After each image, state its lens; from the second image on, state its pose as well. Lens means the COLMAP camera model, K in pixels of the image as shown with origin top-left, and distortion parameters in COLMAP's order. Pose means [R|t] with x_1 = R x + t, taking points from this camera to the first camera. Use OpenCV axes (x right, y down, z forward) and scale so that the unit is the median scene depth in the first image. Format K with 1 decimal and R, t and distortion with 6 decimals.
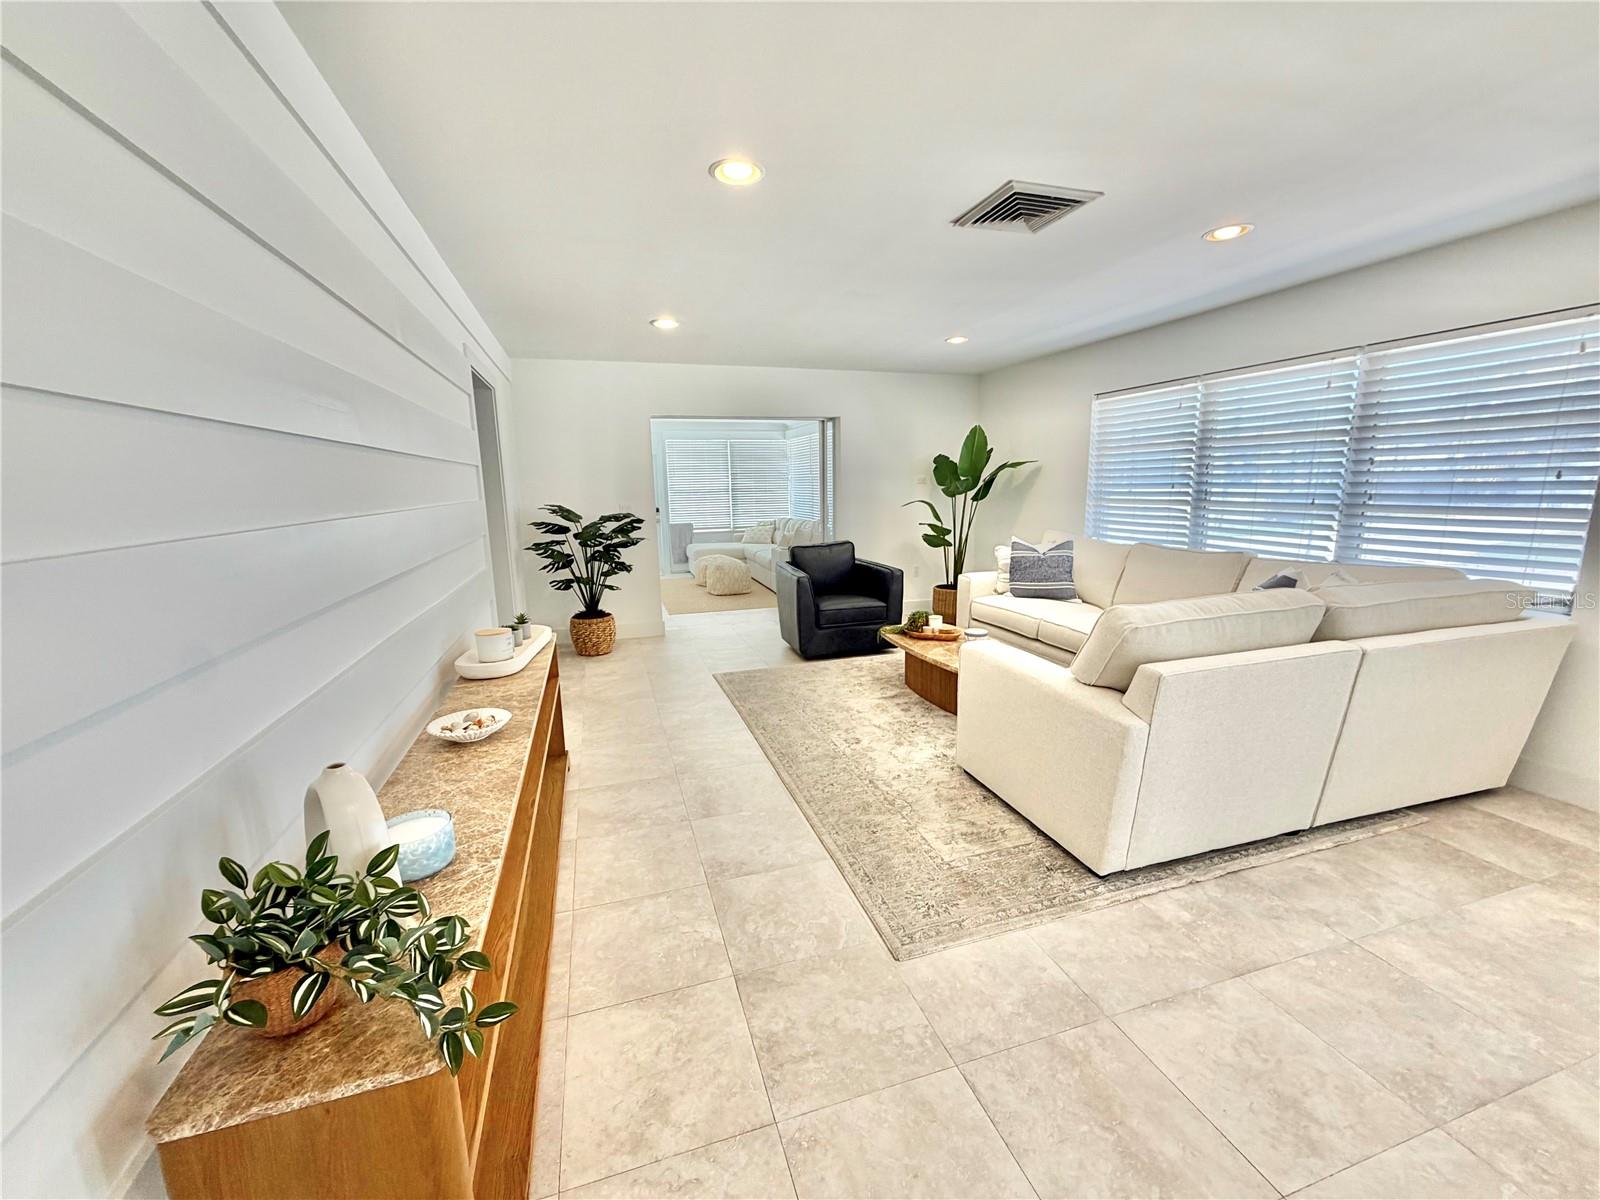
lens RADIAL K [[637.1, 0, 796.1], [0, 637.1, 599.2], [0, 0, 1]] dist [0.000147, -0.000243]
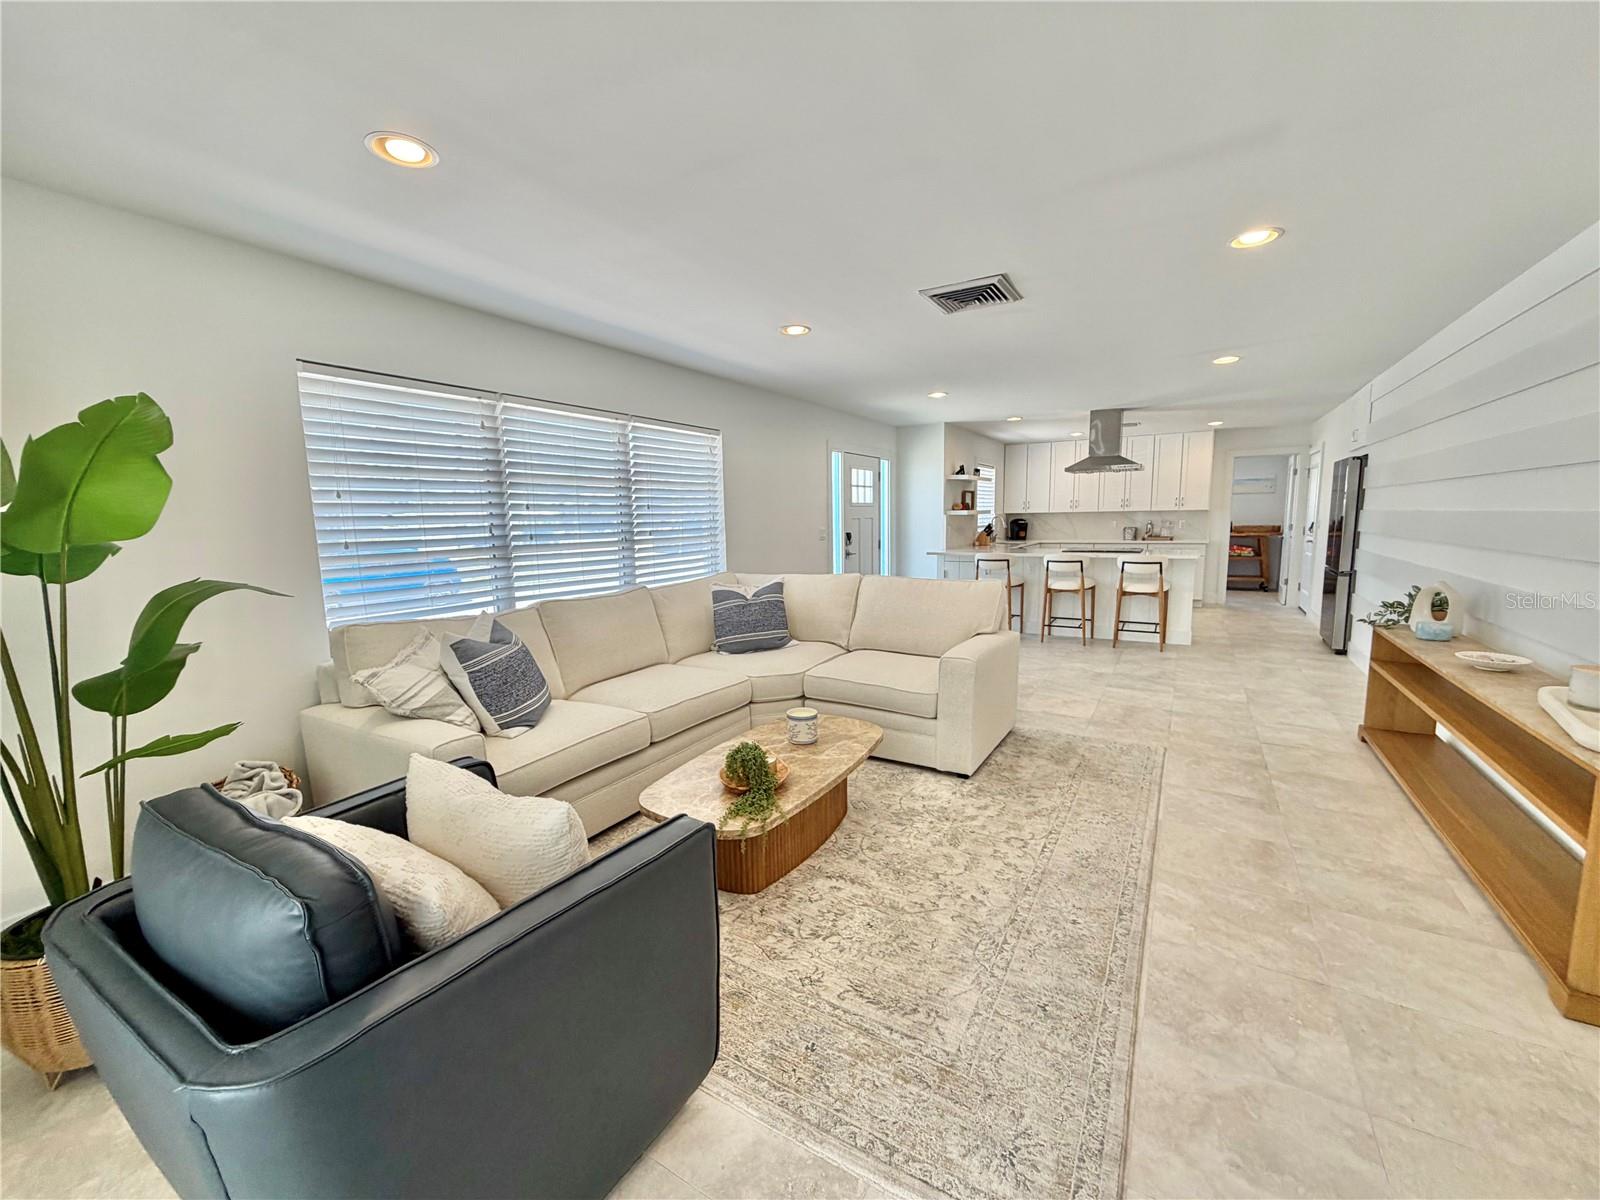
lens RADIAL K [[639.0, 0, 796.2], [0, 639.0, 599.0], [0, 0, 1]] dist [0.001524, -0.000151]
pose [[-0.658240, -0.067436, 0.749782, -0.281786], [0.164281, 0.959108, 0.230487, -0.267640], [-0.734665, 0.274891, -0.620244, 1.537824]]
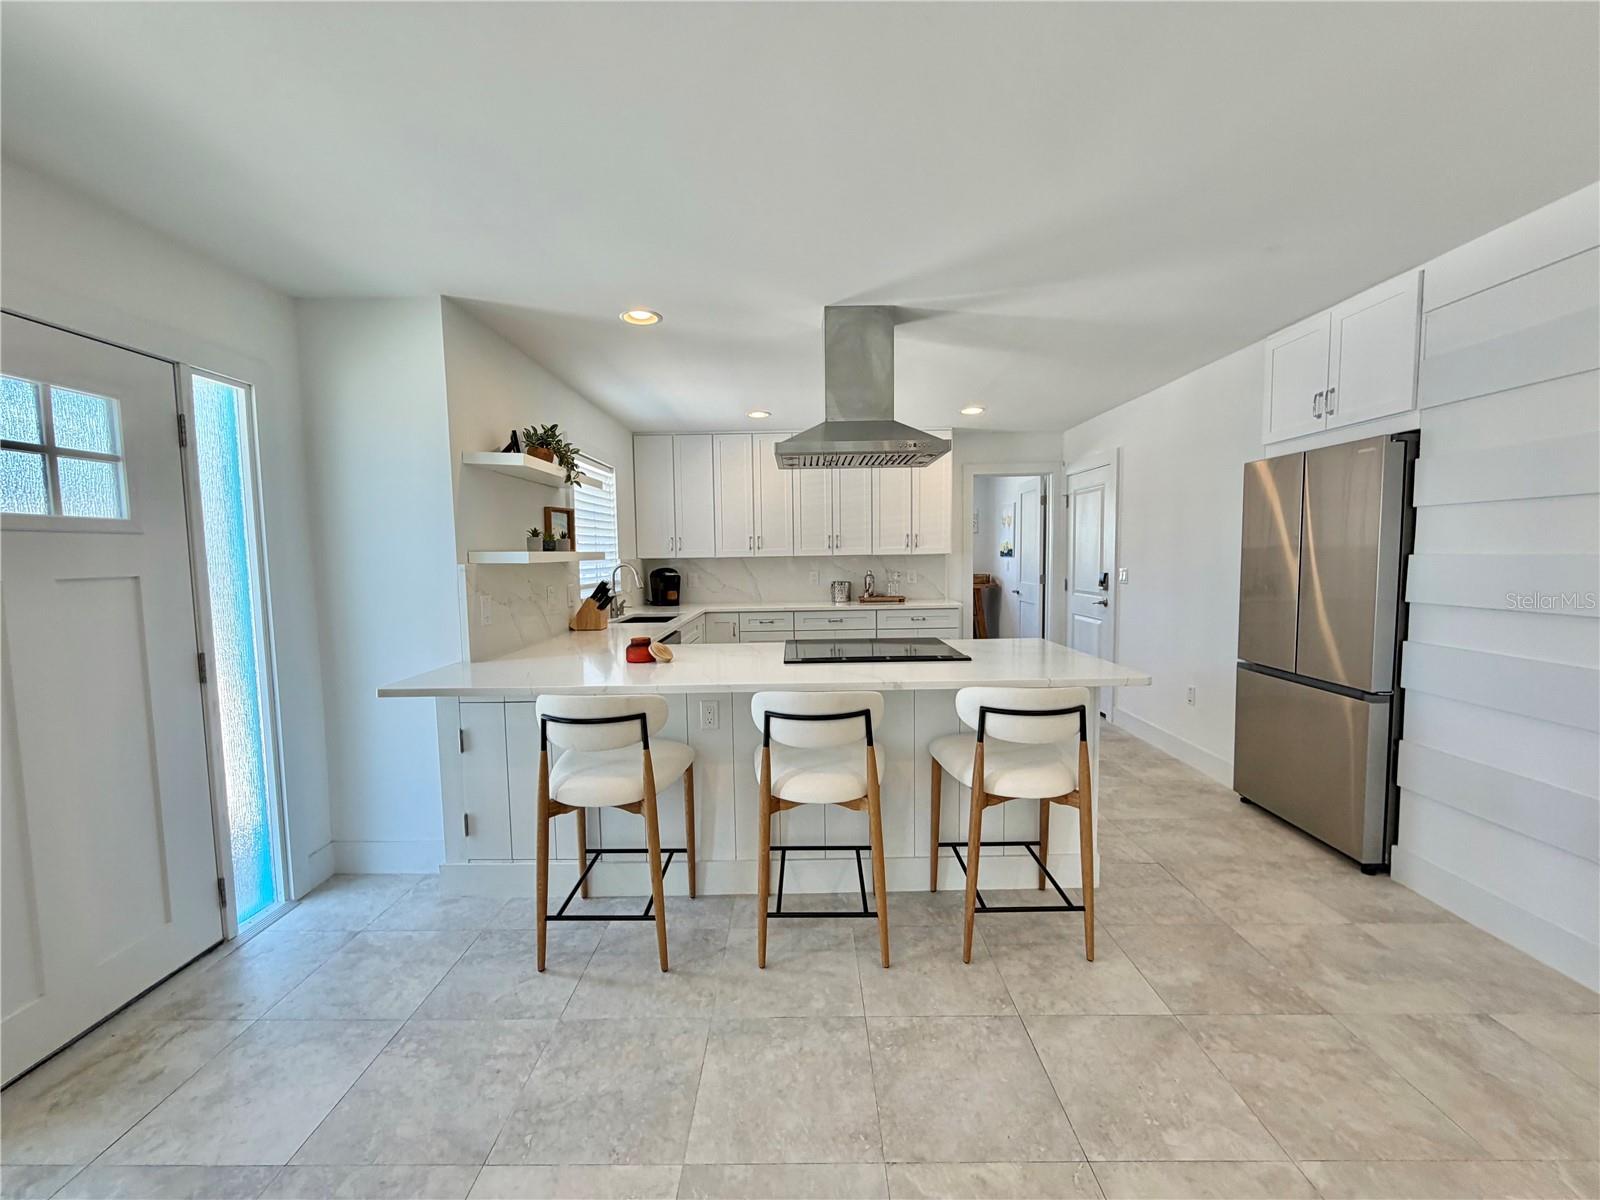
lens RADIAL K [[639.0, 0, 796.2], [0, 639.0, 599.0], [0, 0, 1]] dist [0.001524, -0.000151]
pose [[-0.951385, 0.010027, 0.307841, 0.428895], [0.086205, 0.968194, 0.234883, -0.060760], [-0.295694, 0.250001, -0.921989, 0.325081]]
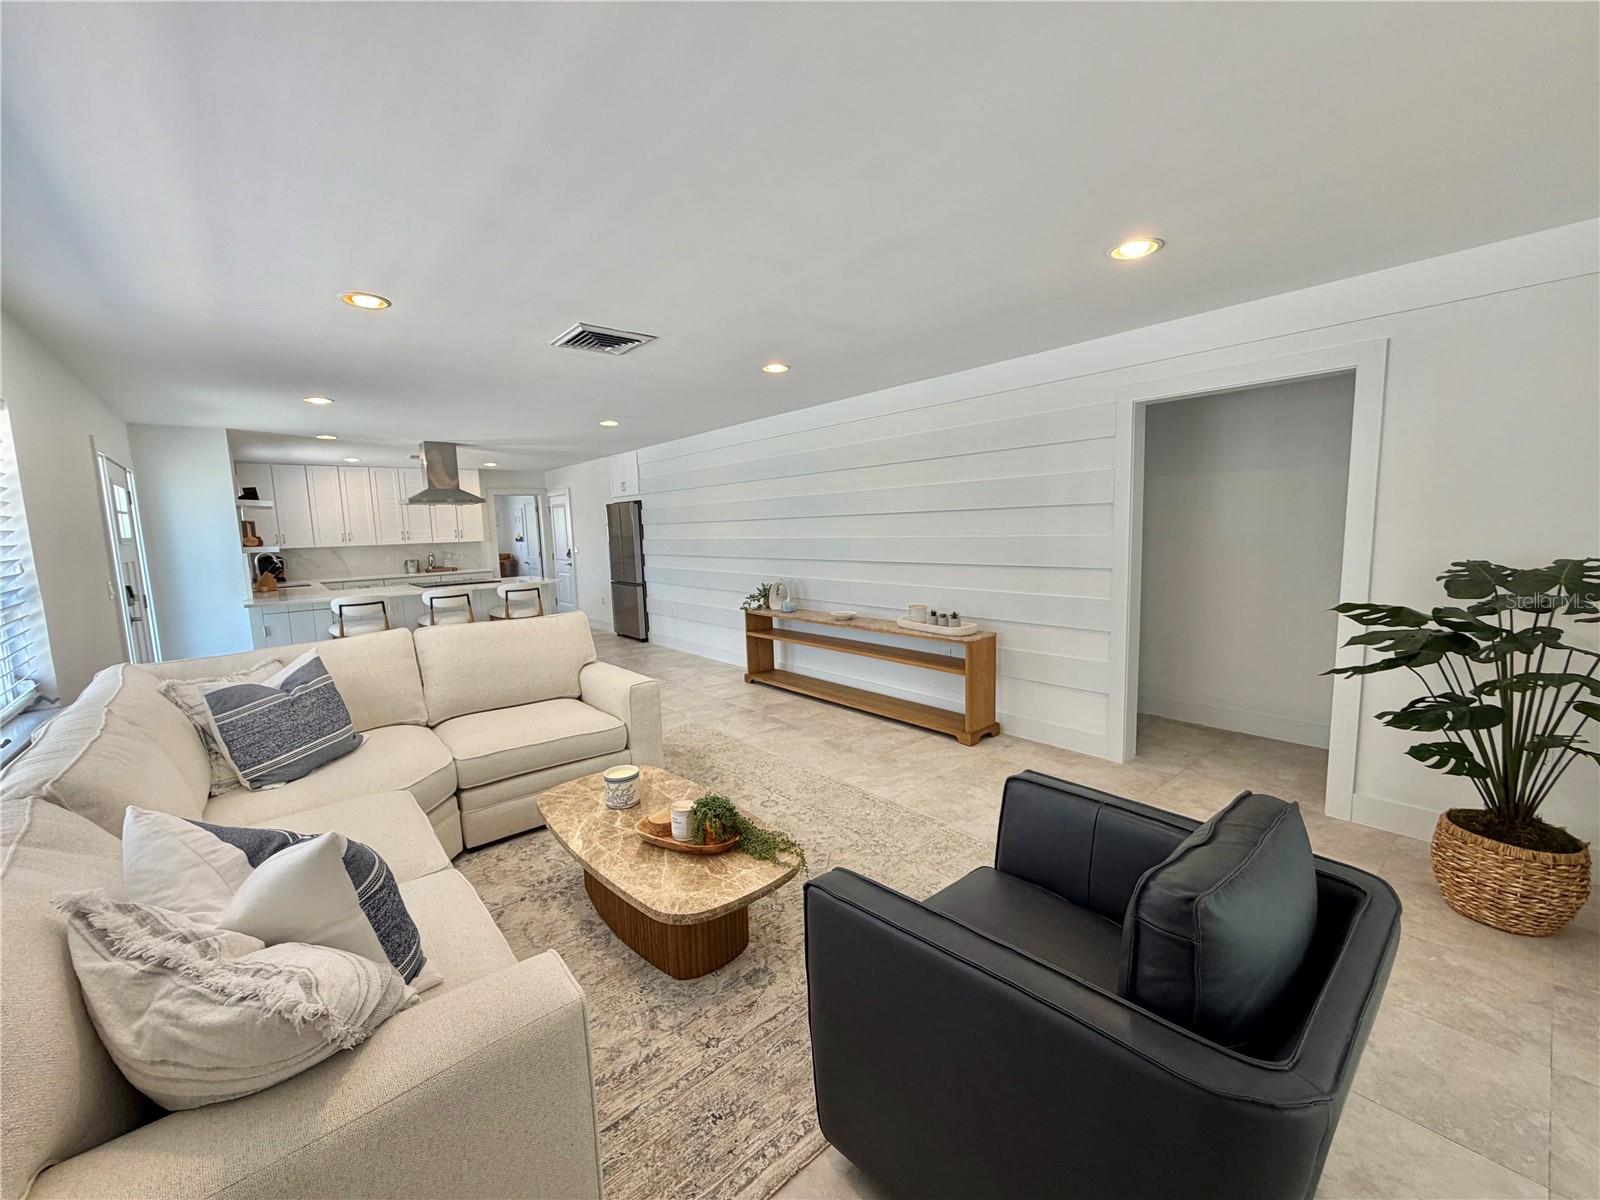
lens RADIAL K [[639.0, 0, 796.2], [0, 639.0, 599.0], [0, 0, 1]] dist [0.001524, -0.000151]
pose [[-0.921272, 0.089950, -0.378374, 0.376823], [-0.023243, 0.958414, 0.284435, -0.337483], [0.388224, 0.270836, -0.880869, 1.725389]]
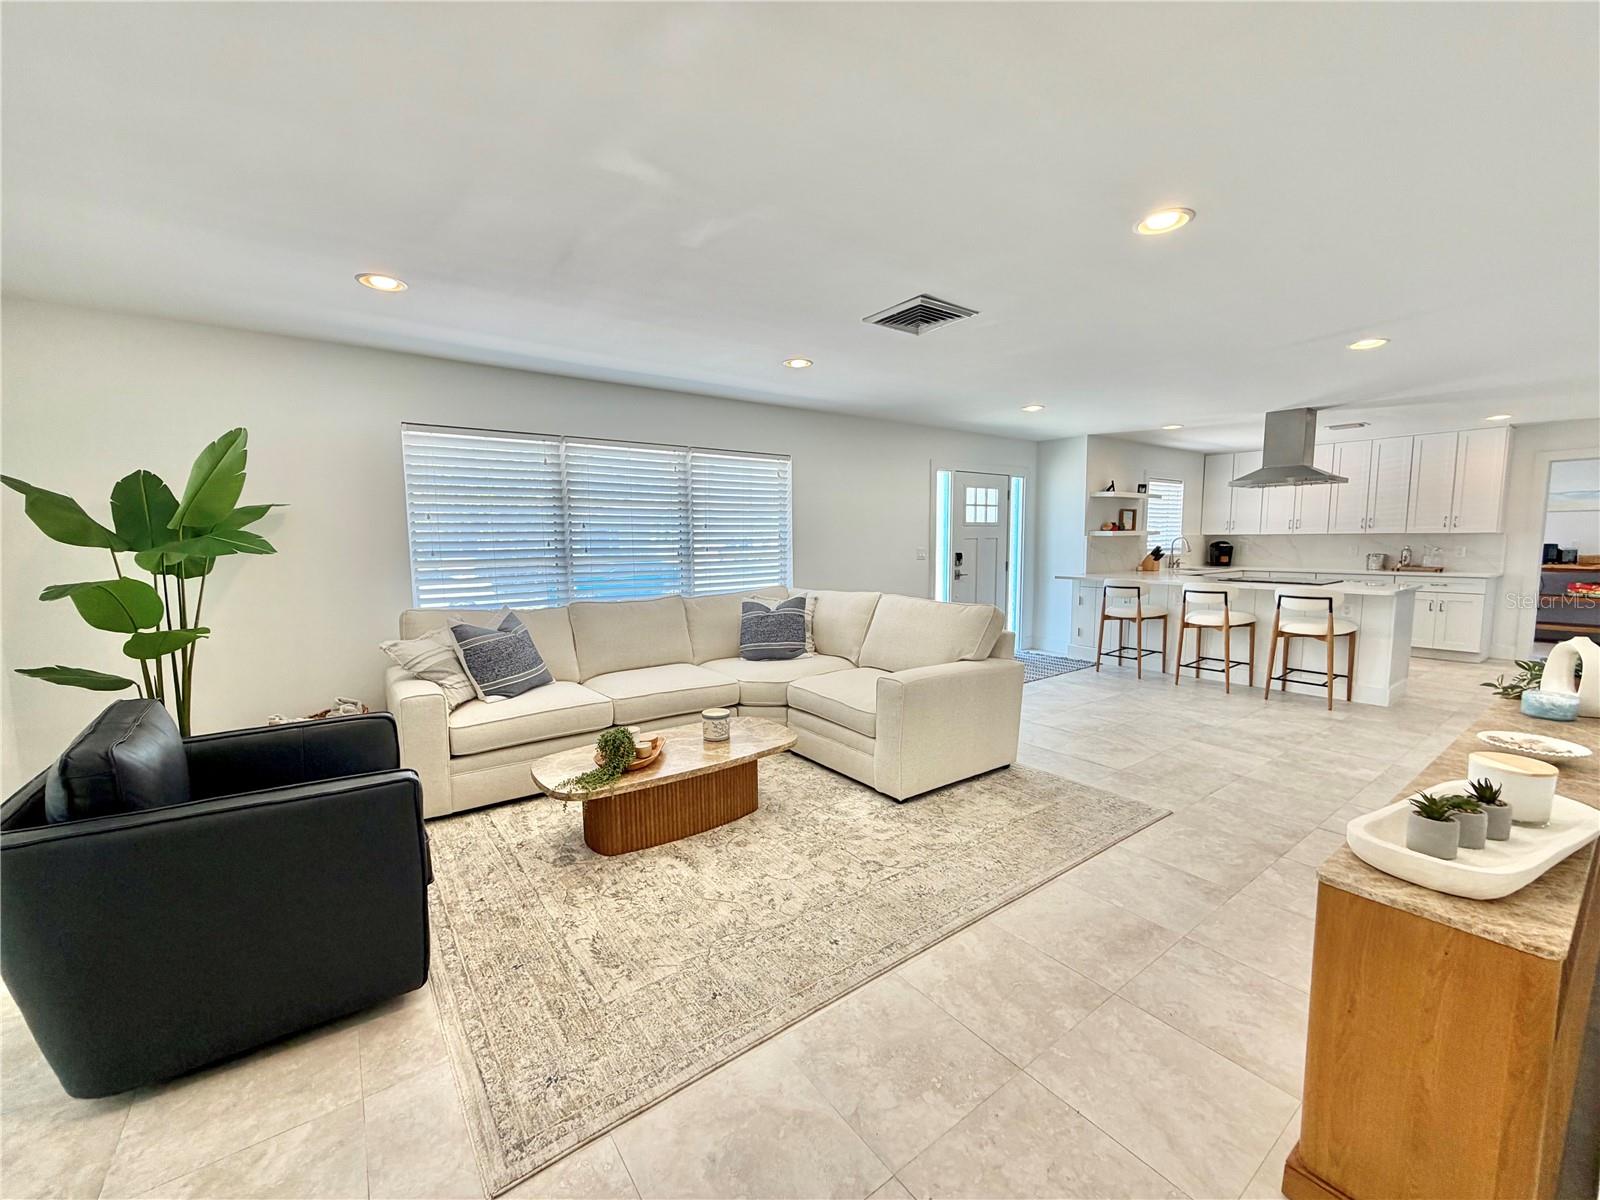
lens RADIAL K [[637.1, 0, 796.1], [0, 637.1, 599.2], [0, 0, 1]] dist [0.000147, -0.000243]
pose [[-0.320025, -0.070658, 0.944771, -0.553558], [0.183327, 0.973749, 0.134924, -0.196814], [-0.929503, 0.216381, -0.298670, 1.201409]]
